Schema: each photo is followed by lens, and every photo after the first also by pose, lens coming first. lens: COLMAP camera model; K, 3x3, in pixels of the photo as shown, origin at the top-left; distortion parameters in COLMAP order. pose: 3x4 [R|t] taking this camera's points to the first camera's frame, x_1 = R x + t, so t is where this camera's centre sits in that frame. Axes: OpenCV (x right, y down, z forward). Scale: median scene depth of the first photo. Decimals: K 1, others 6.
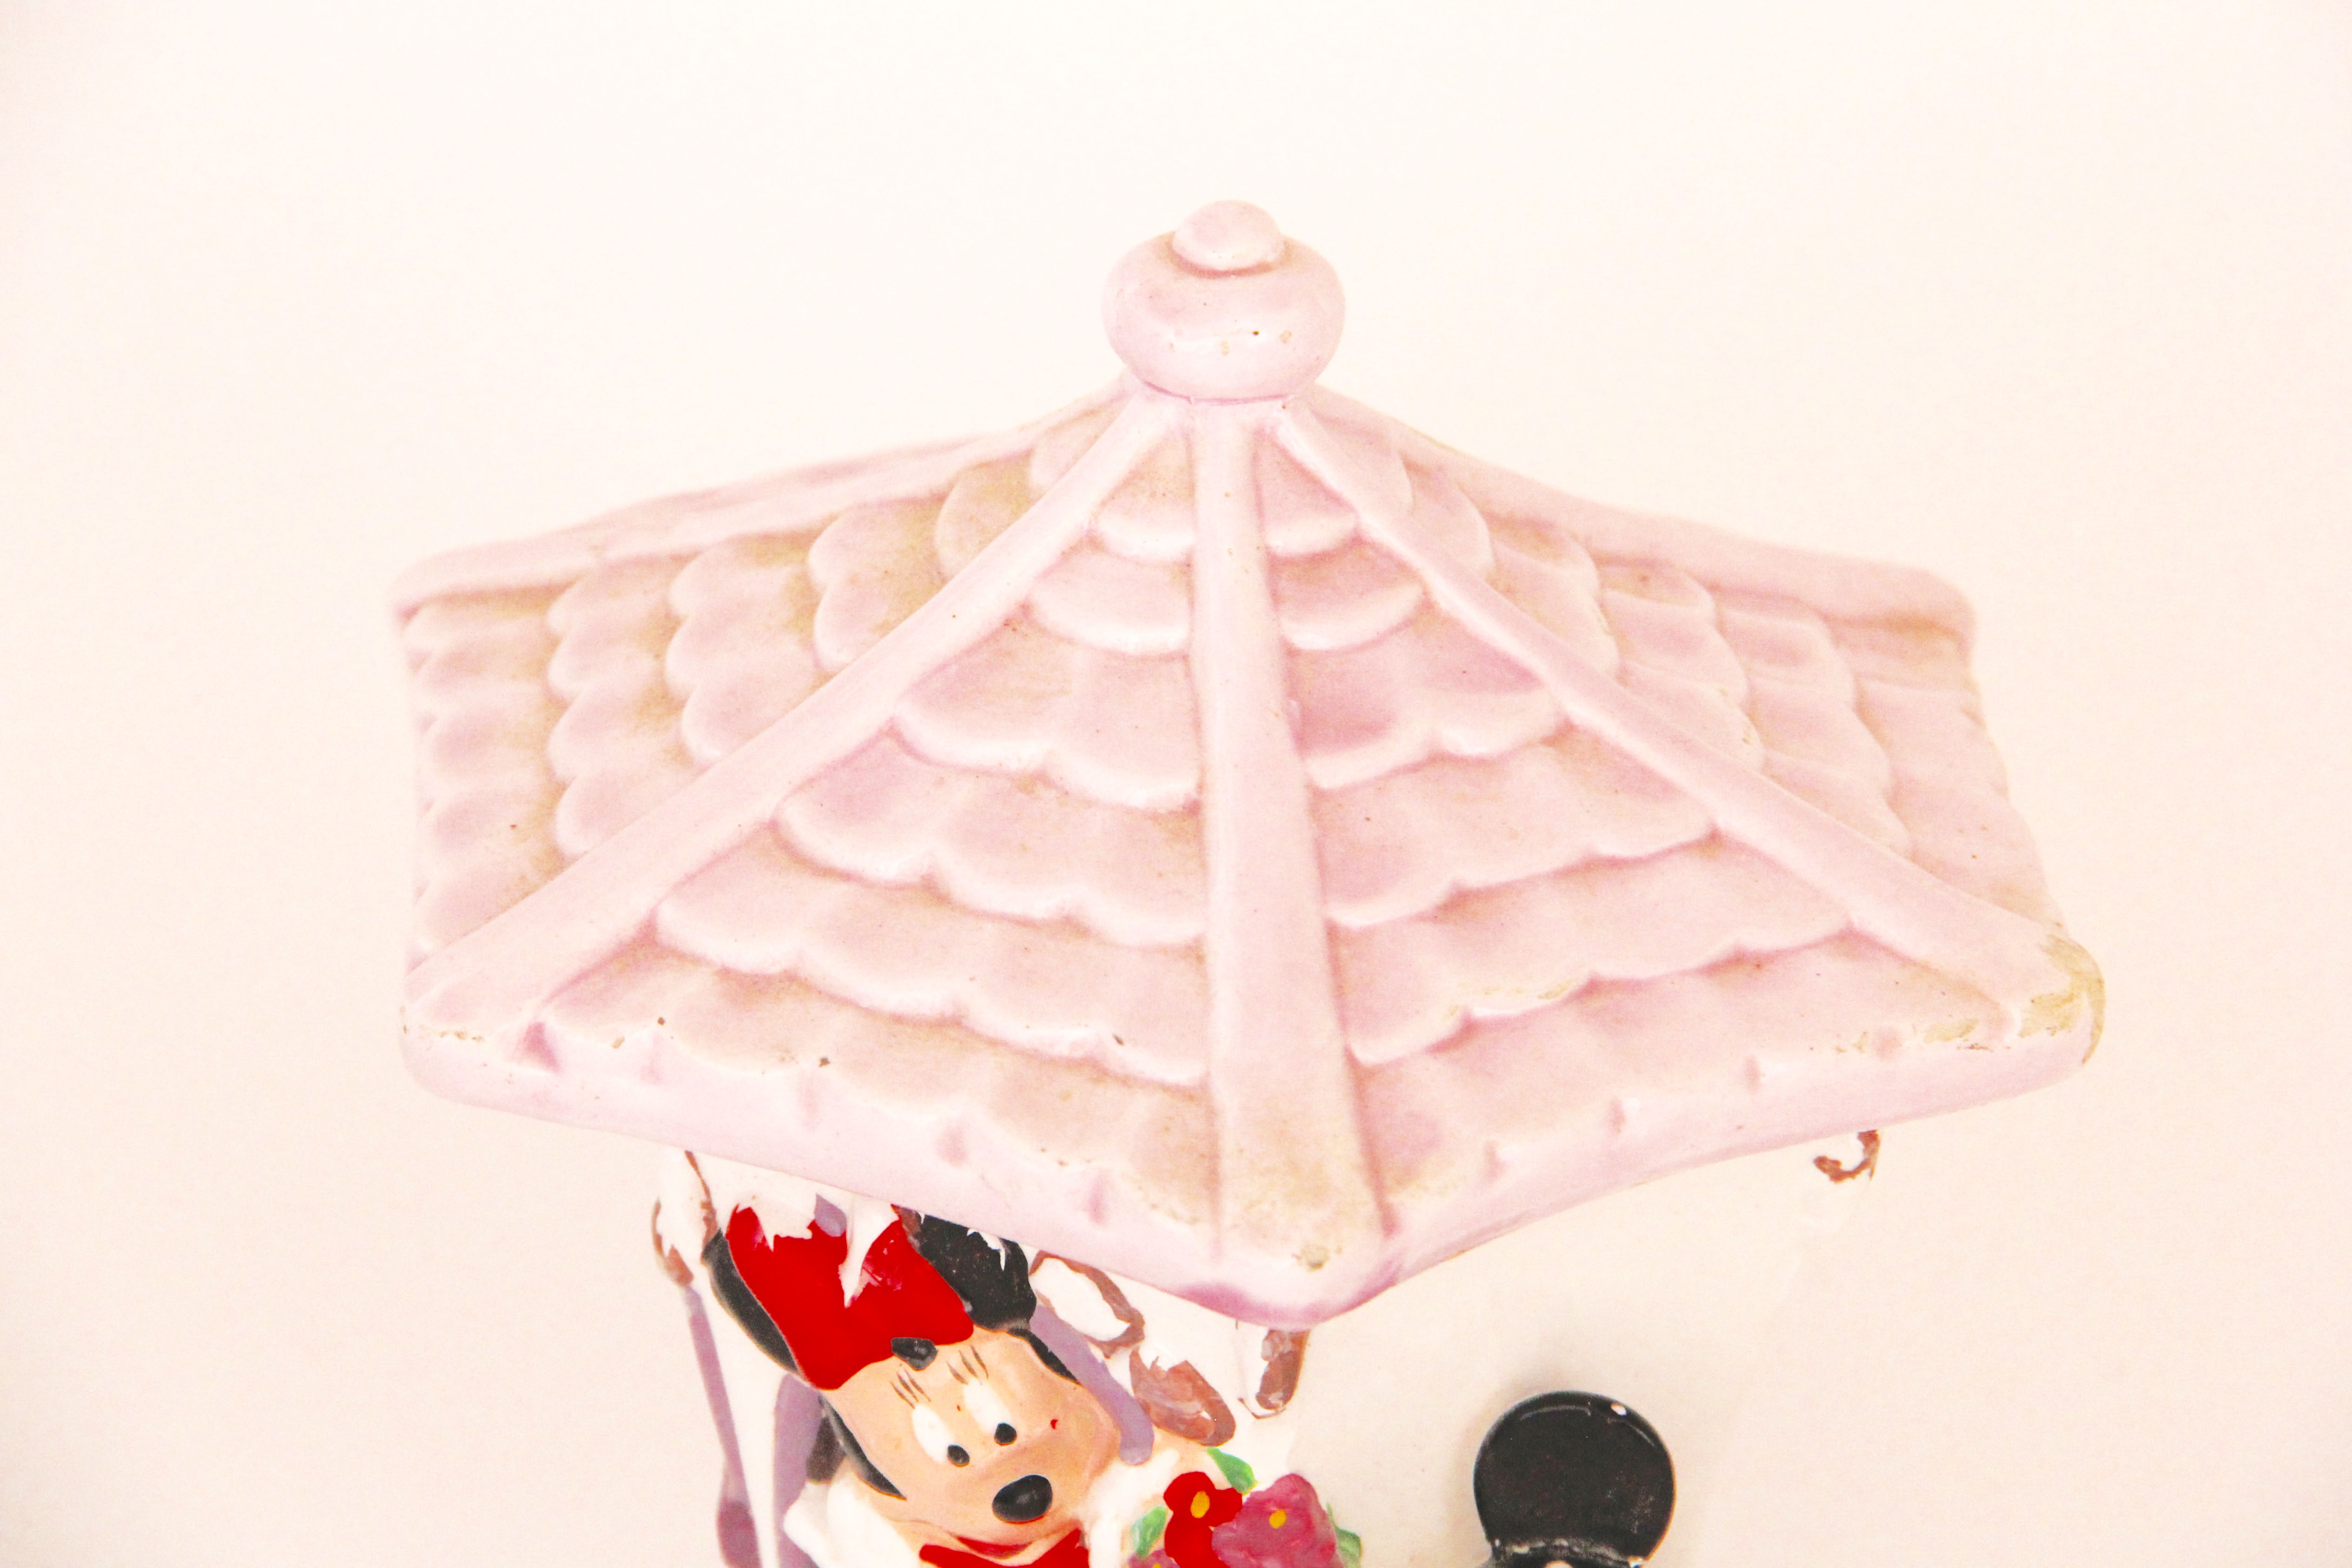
lens RADIAL K [[14767.3, 0, 1176.0], [0, 14767.3, 784.0], [0, 0, 1]] dist [2.325298, 0.169350]
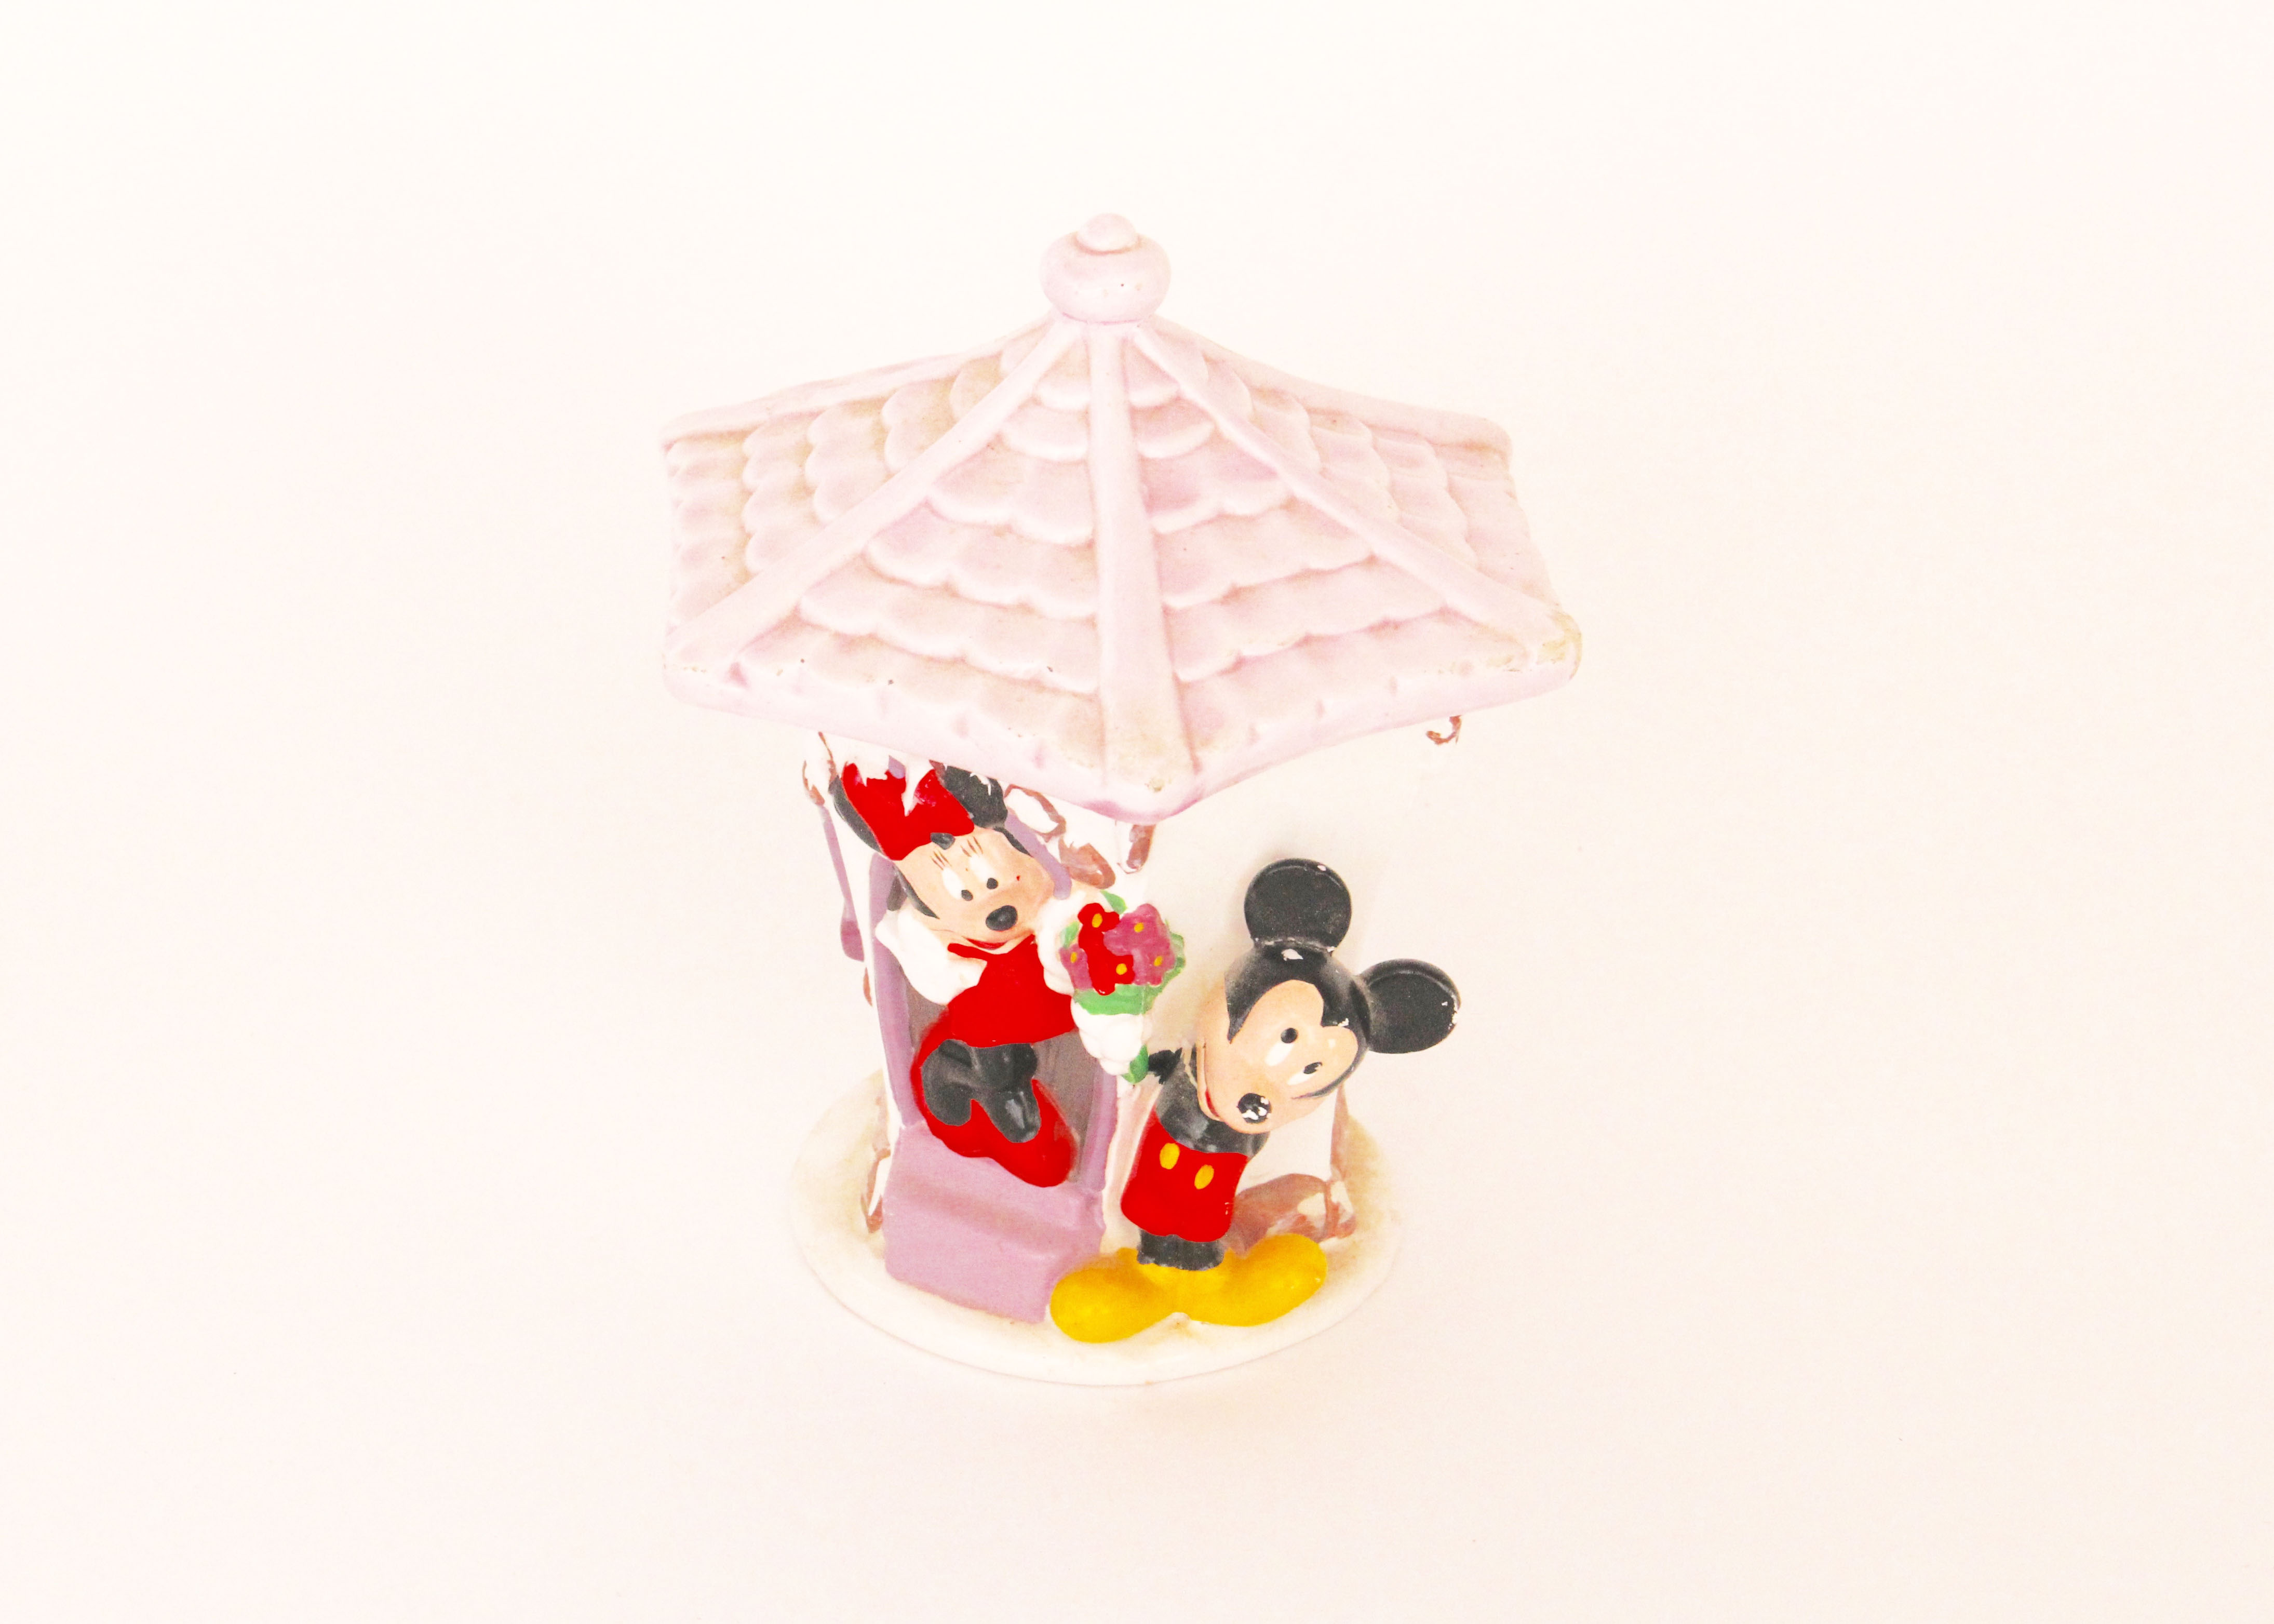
lens RADIAL K [[4861.9, 0, 1137.0], [0, 4861.9, 812.0], [0, 0, 1]] dist [0.628108, 0.020690]
pose [[0.999955, -0.006944, -0.006402, 0.010625], [0.006983, 0.999957, 0.006064, 0.031288], [0.006360, -0.006109, 0.999961, 0.390548]]
